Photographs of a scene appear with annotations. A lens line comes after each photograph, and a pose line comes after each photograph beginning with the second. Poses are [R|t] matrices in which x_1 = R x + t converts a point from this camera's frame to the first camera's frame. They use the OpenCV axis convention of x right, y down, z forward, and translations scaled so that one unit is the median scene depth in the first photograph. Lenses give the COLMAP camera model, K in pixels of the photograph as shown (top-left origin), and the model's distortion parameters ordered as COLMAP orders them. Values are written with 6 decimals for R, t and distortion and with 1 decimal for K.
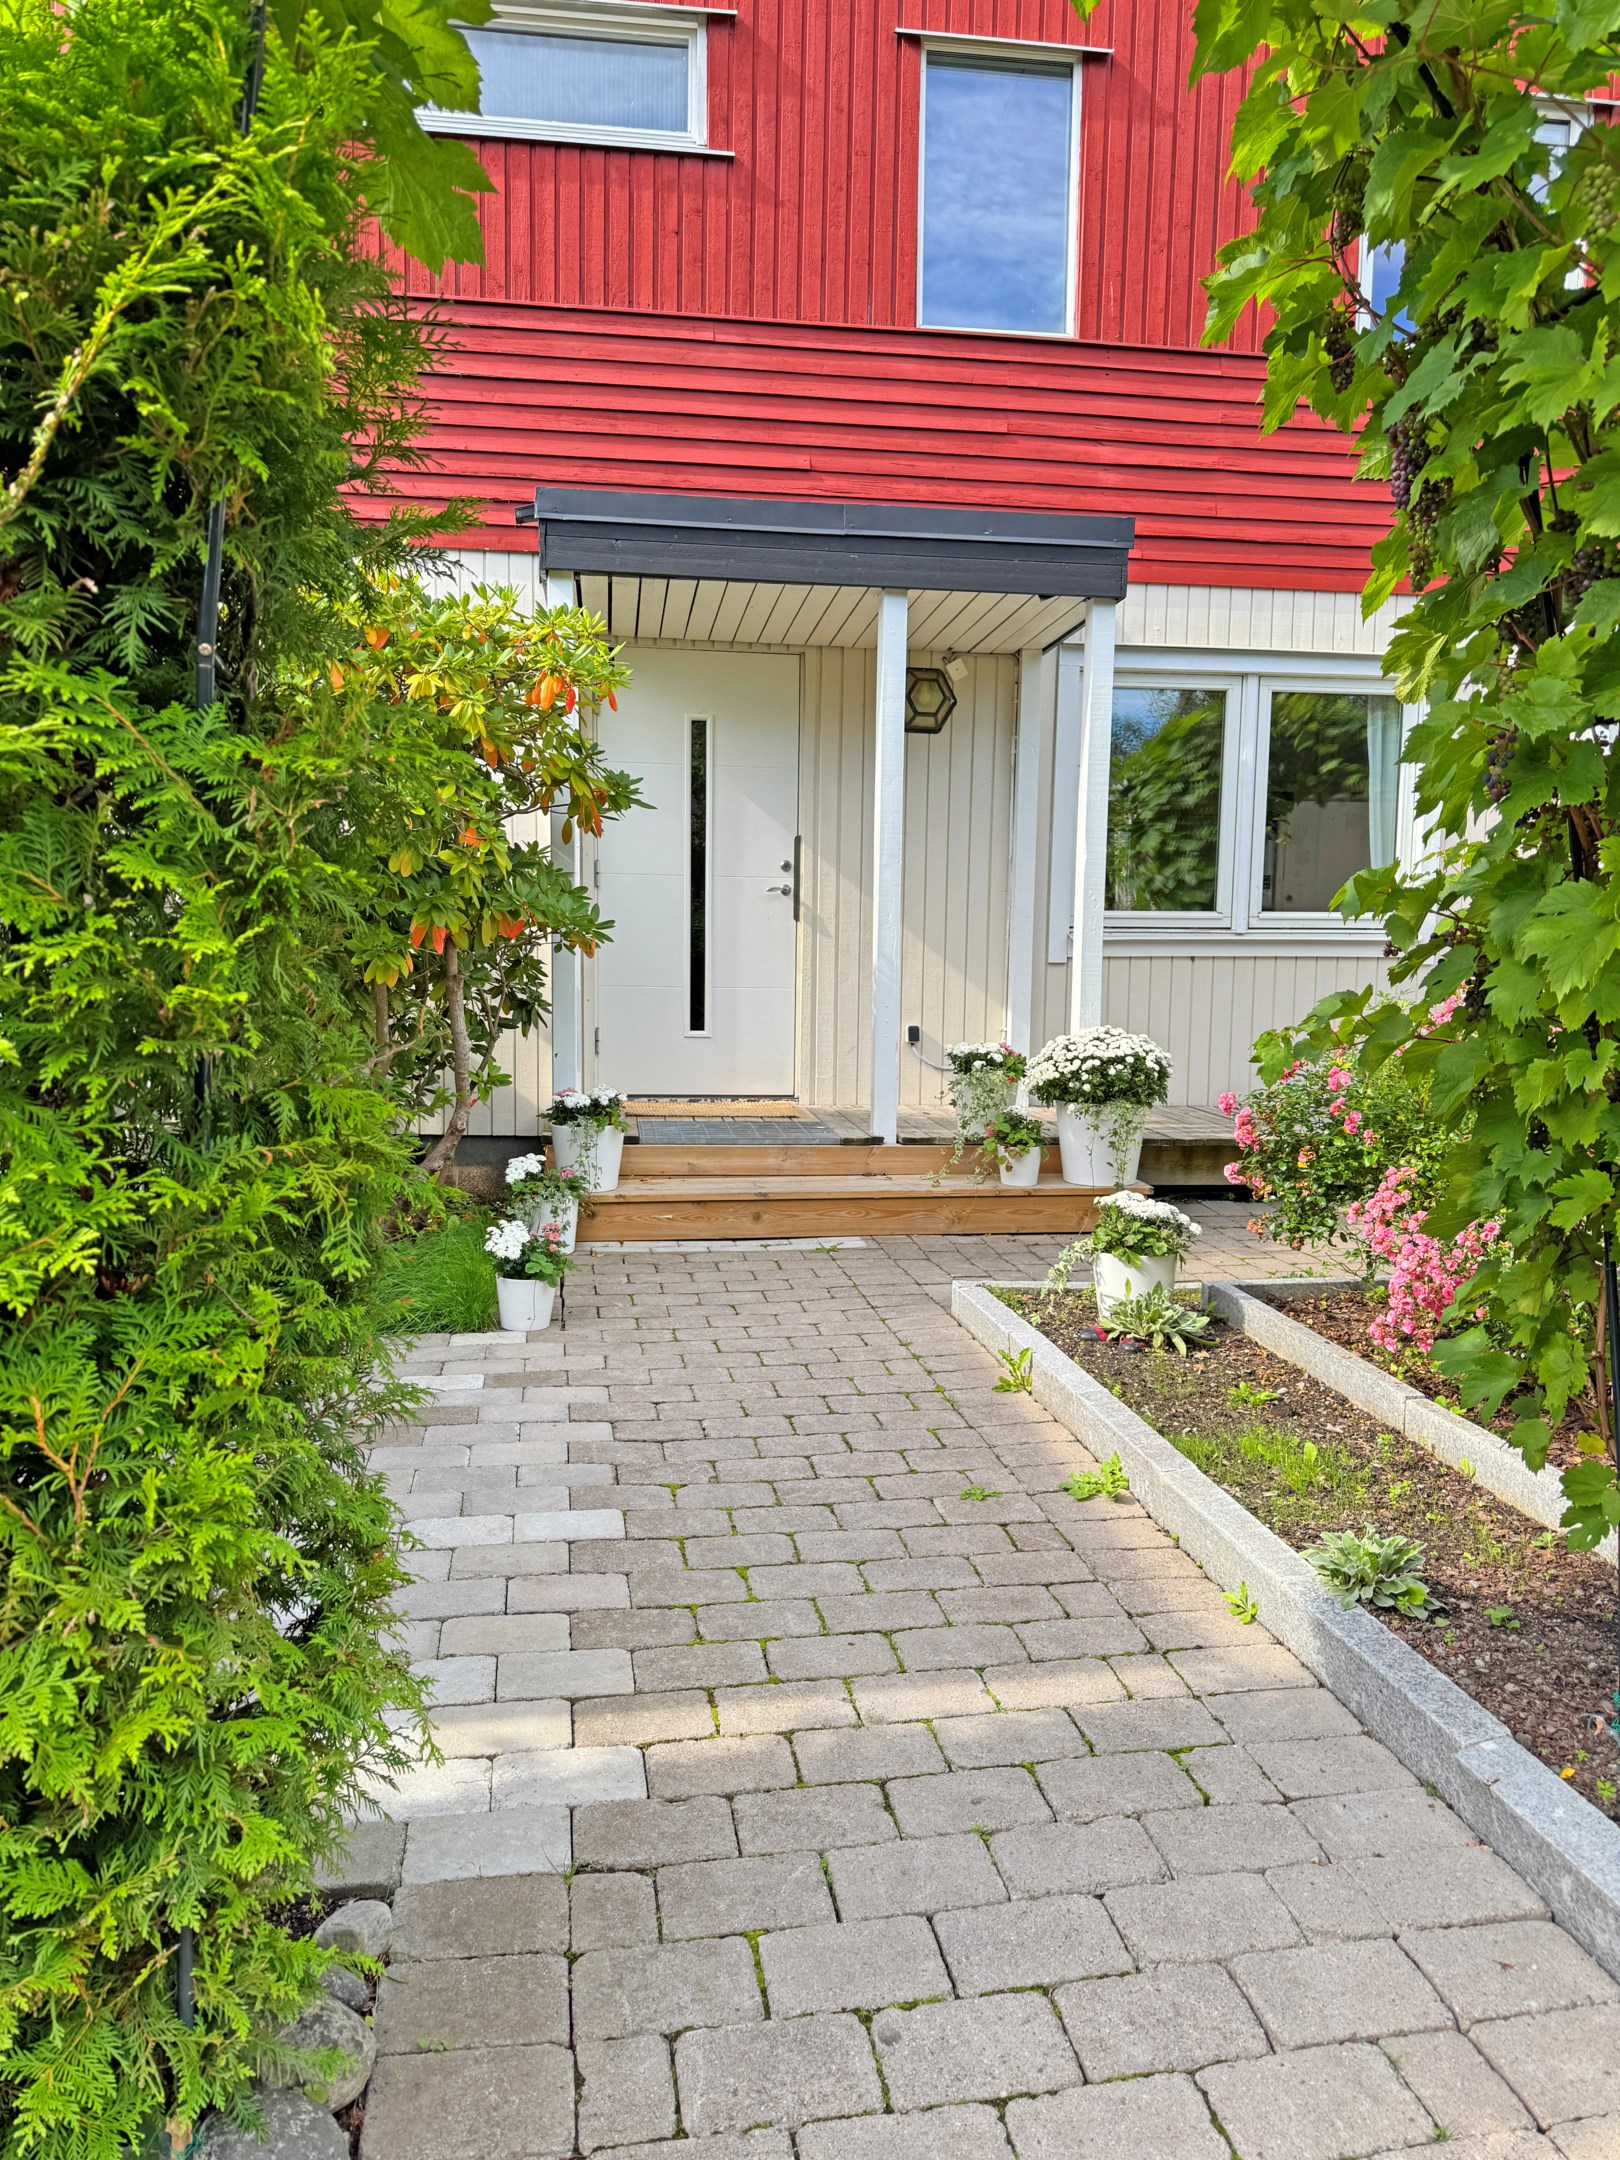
lens RADIAL K [[1568.3, 0, 823.0], [0, 1568.3, 1096.5], [0, 0, 1]] dist [0.038390, -0.017825]
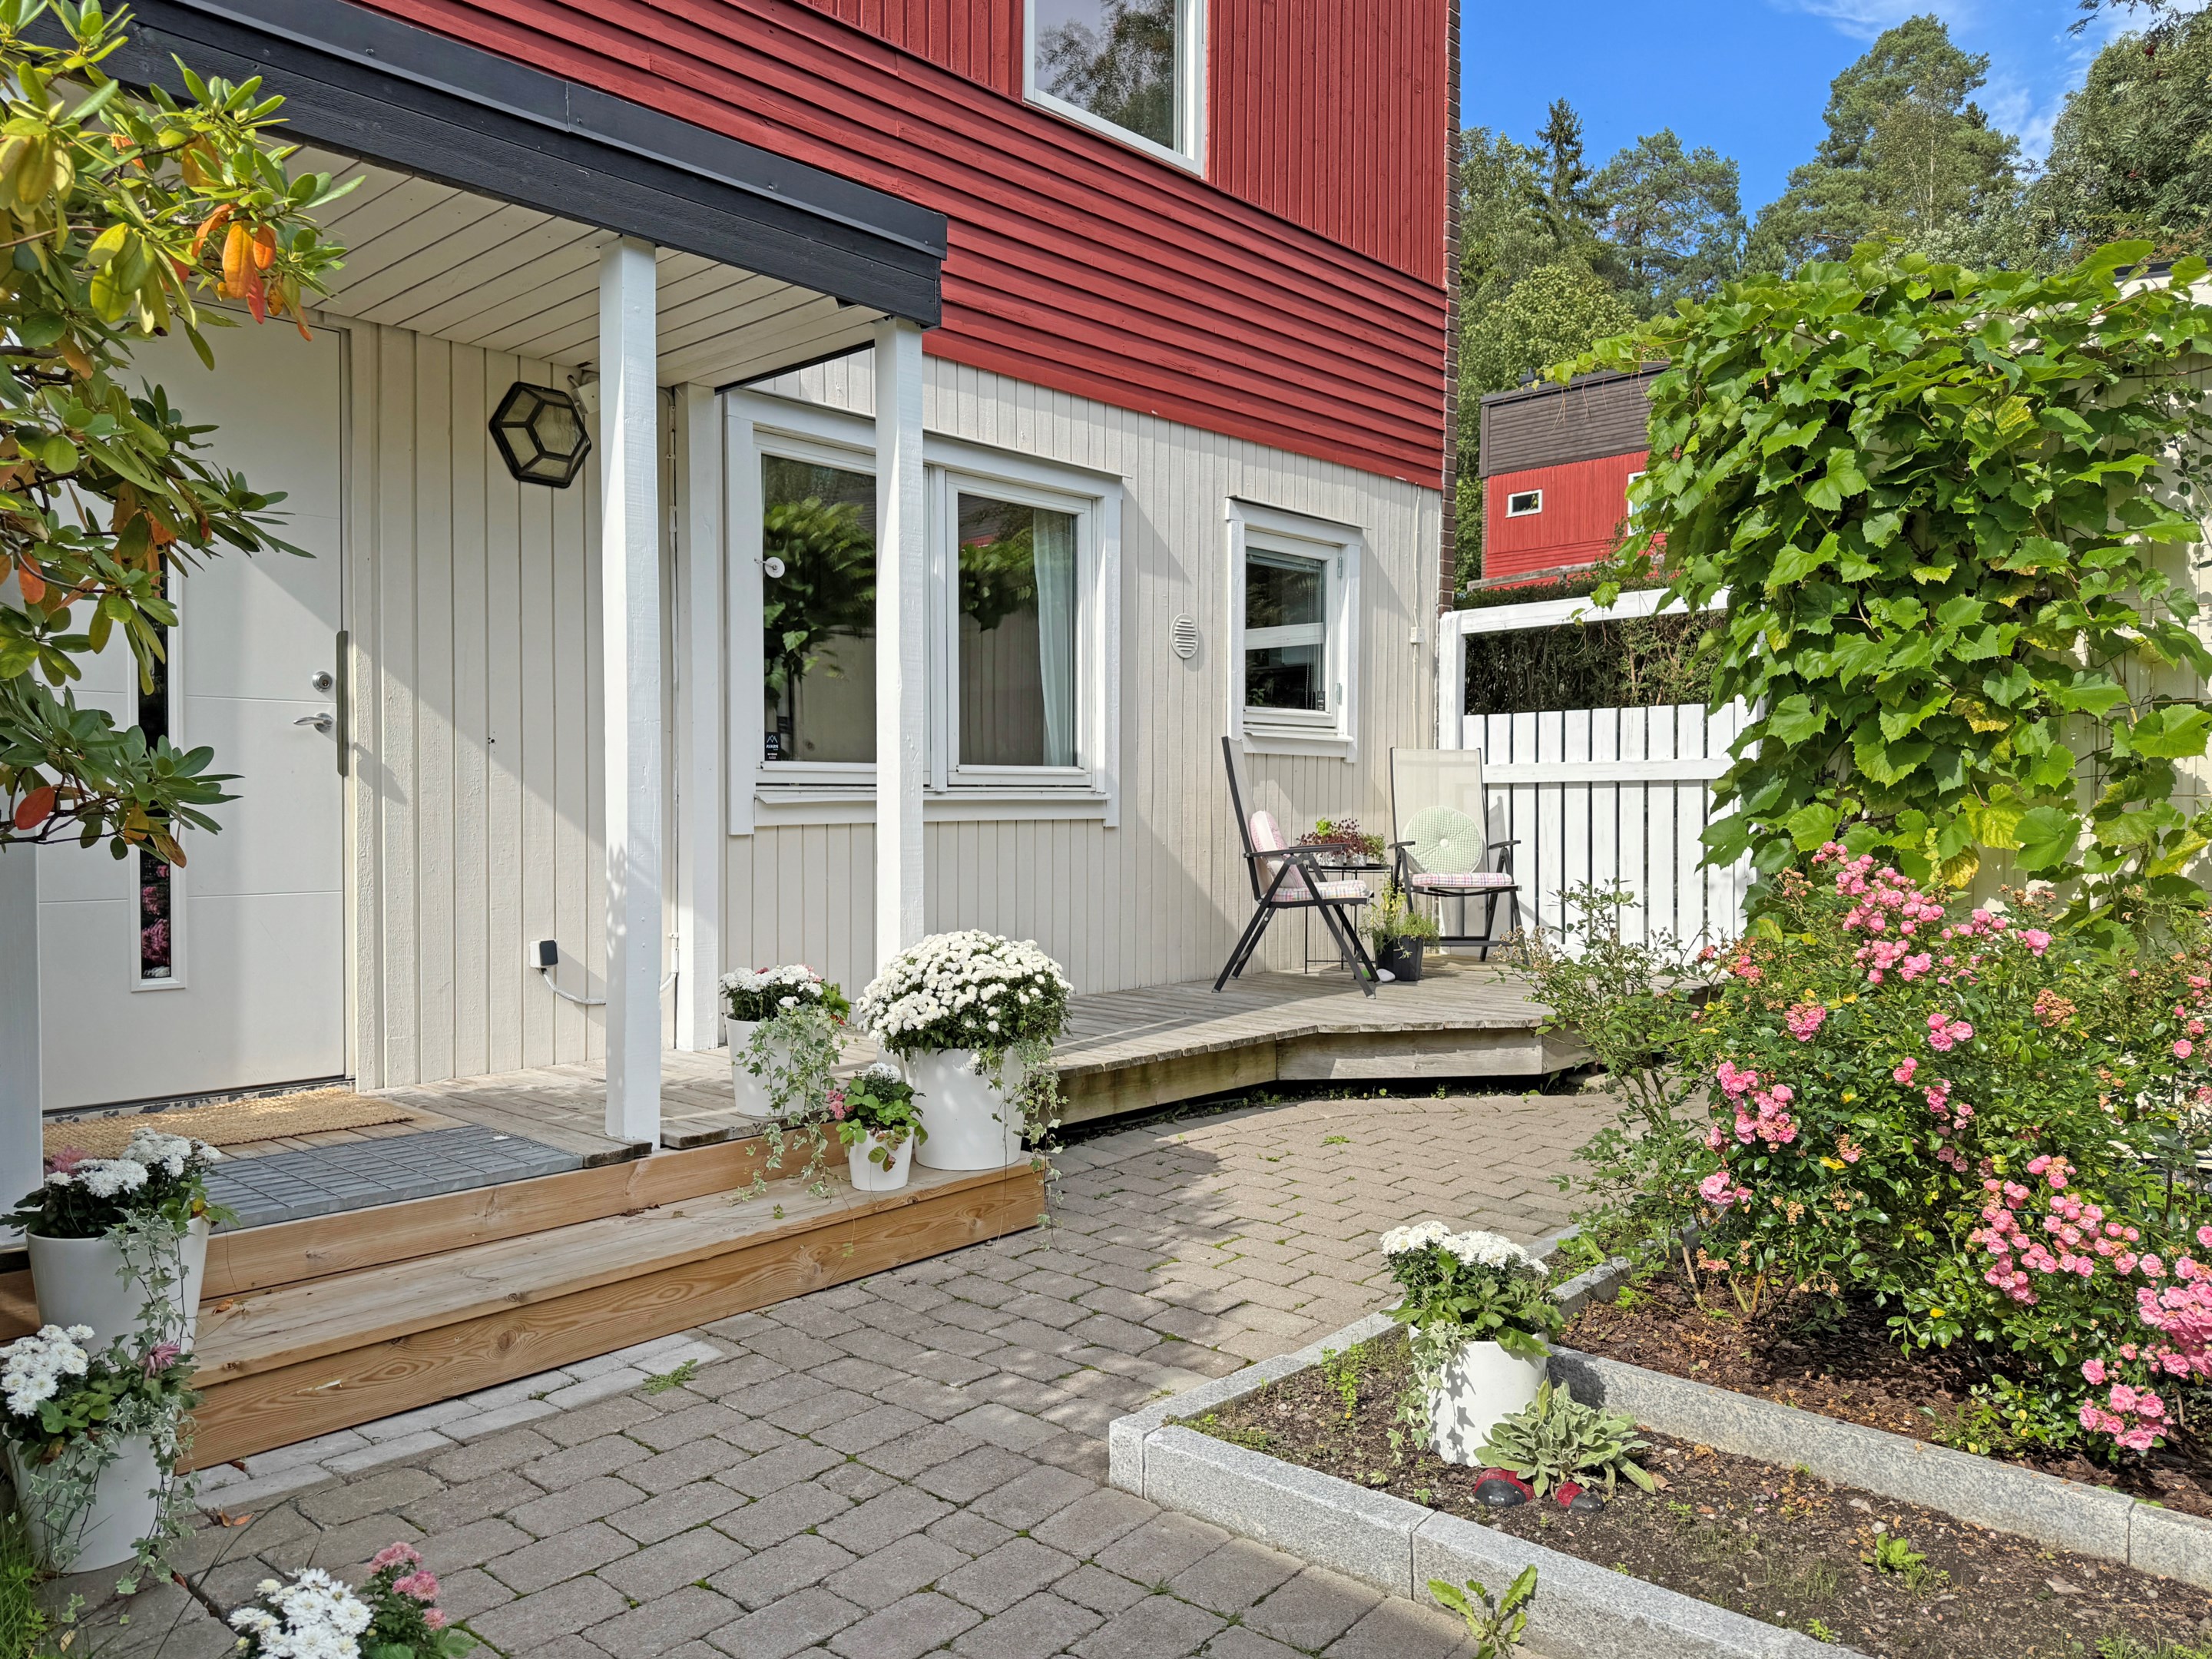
lens RADIAL K [[1606.1, 0, 1102.3], [0, 1606.1, 815.7], [0, 0, 1]] dist [0.038390, -0.017825]
pose [[0.762343, -0.017552, 0.646935, -0.227440], [0.069825, 0.996028, -0.055258, -0.052029], [-0.643395, 0.087298, 0.760541, 0.427519]]
